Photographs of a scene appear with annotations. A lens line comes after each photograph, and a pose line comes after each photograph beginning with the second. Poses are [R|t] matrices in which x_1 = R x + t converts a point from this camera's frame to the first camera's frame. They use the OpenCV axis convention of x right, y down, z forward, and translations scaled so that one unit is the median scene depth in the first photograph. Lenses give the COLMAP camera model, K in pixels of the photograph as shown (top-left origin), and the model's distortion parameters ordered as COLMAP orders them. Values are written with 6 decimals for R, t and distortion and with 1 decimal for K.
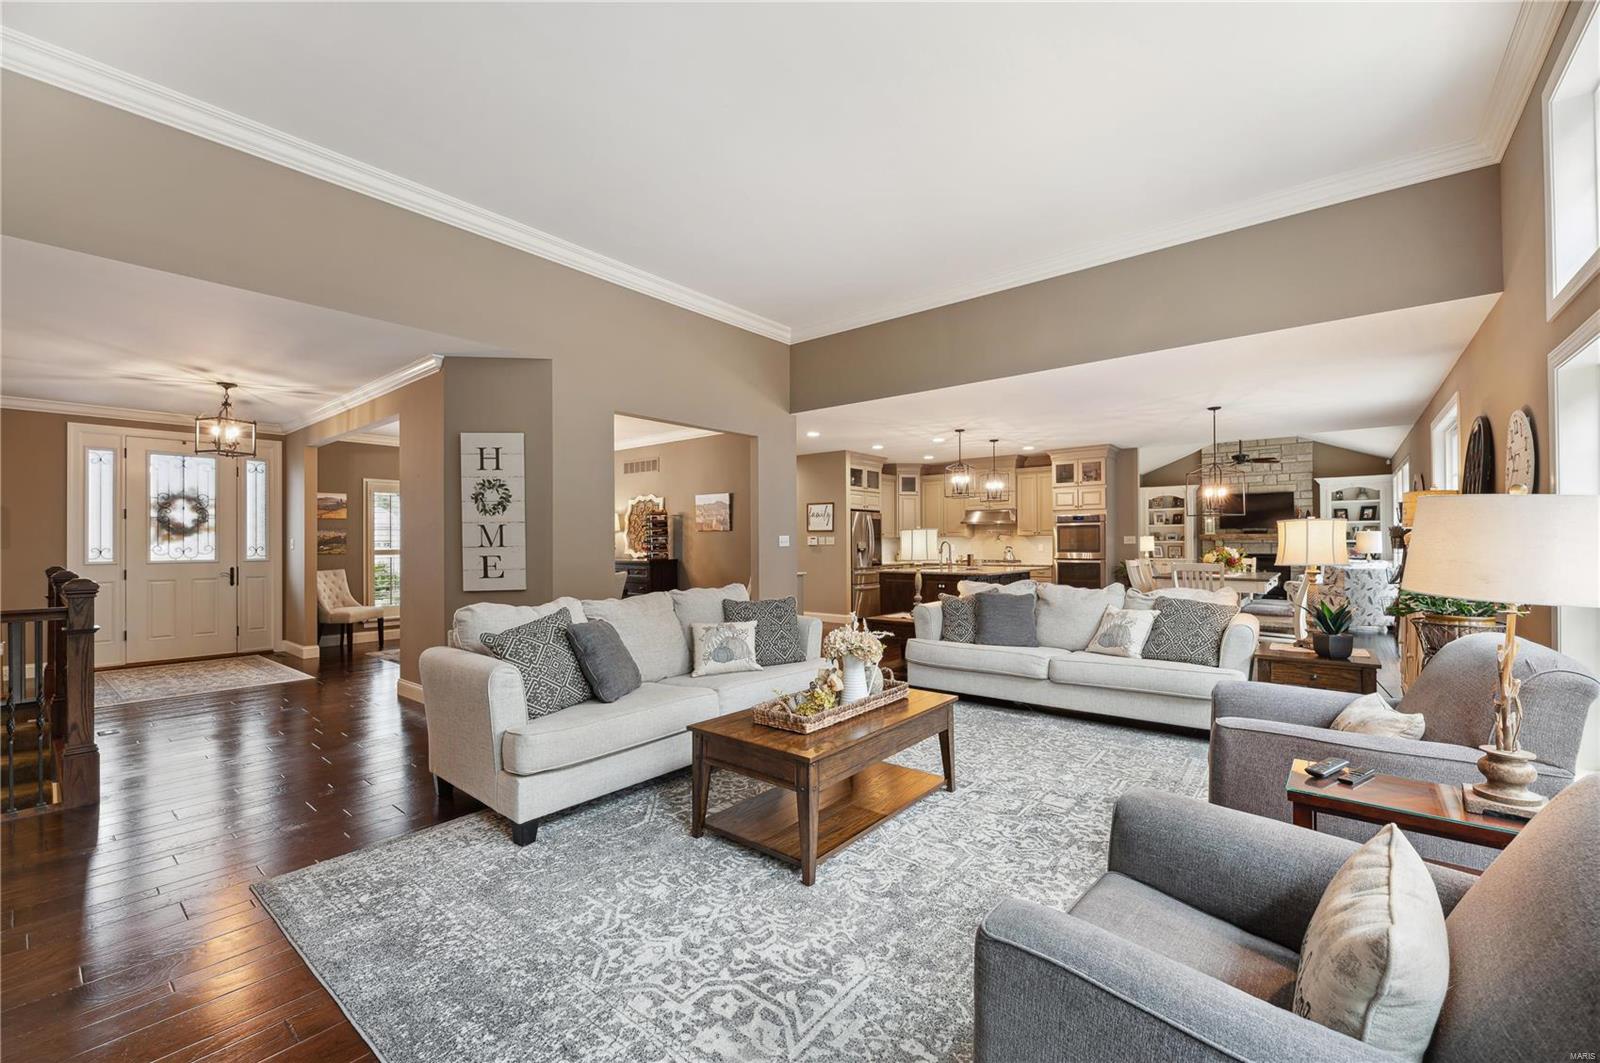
lens RADIAL K [[652.4, 0, 808.4], [0, 652.4, 537.6], [0, 0, 1]] dist [0.001407, -0.000187]
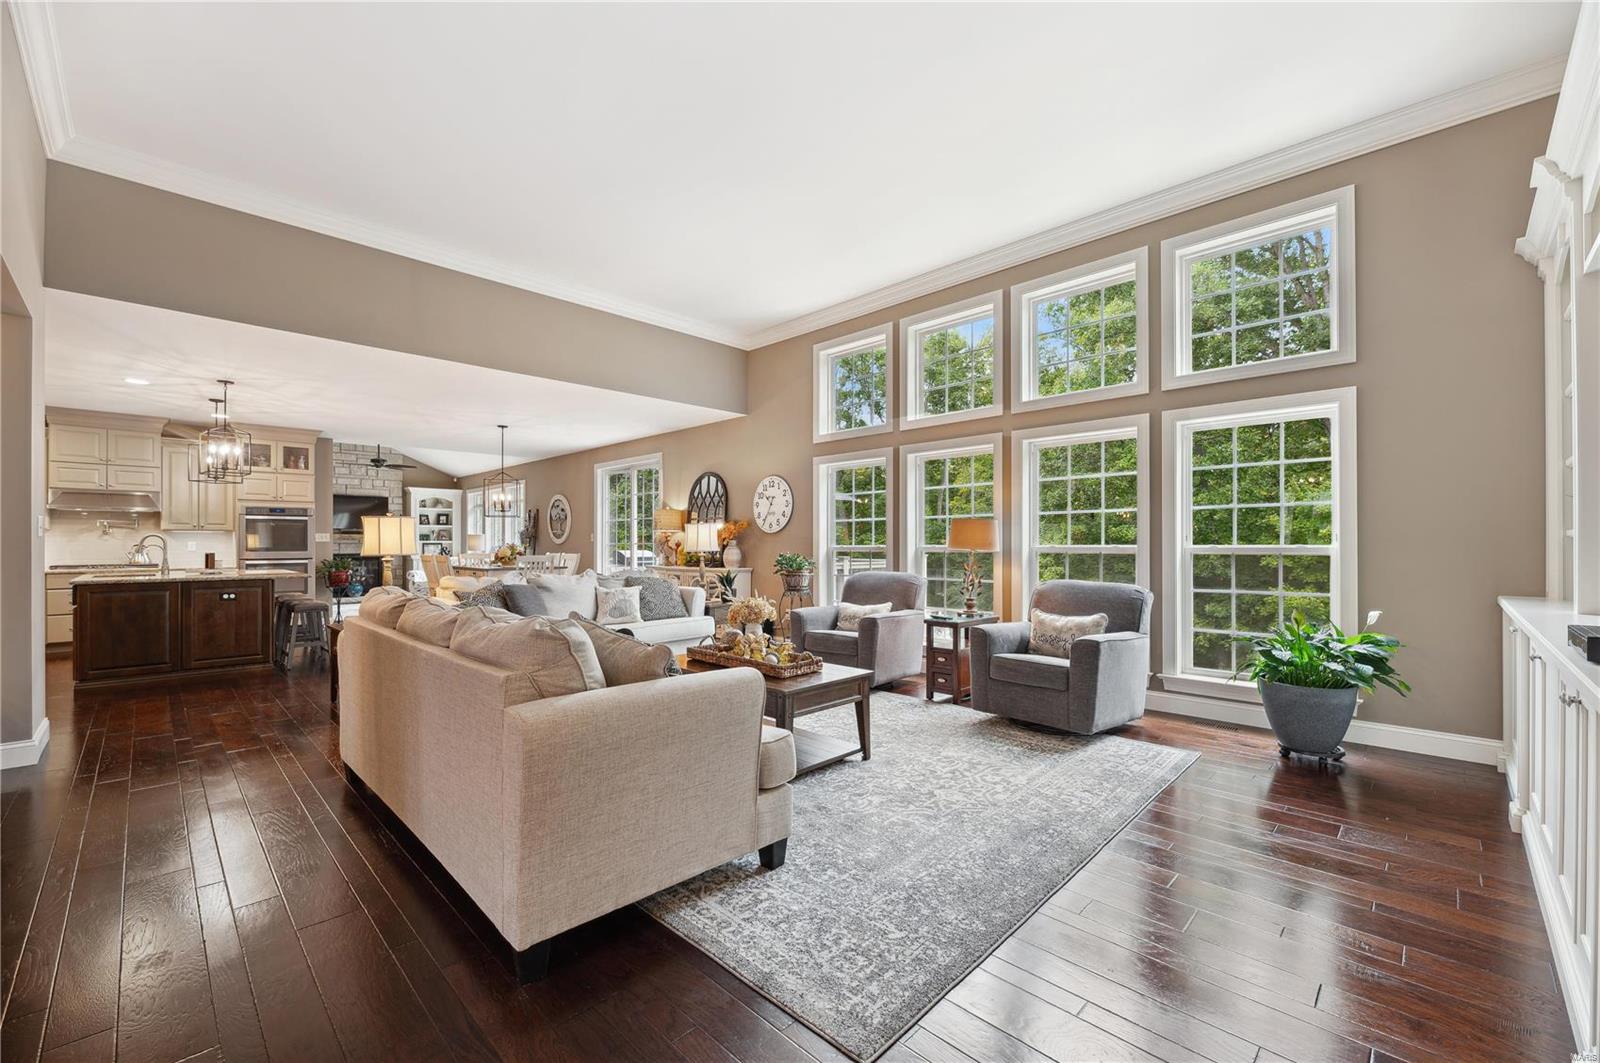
lens RADIAL K [[652.4, 0, 798.8], [0, 652.4, 541.2], [0, 0, 1]] dist [0.001407, -0.000187]
pose [[0.093543, 0.010173, 0.995563, -0.304446], [-0.005948, 0.999936, -0.009659, 0.011634], [-0.995597, -0.005018, 0.093598, 0.209224]]
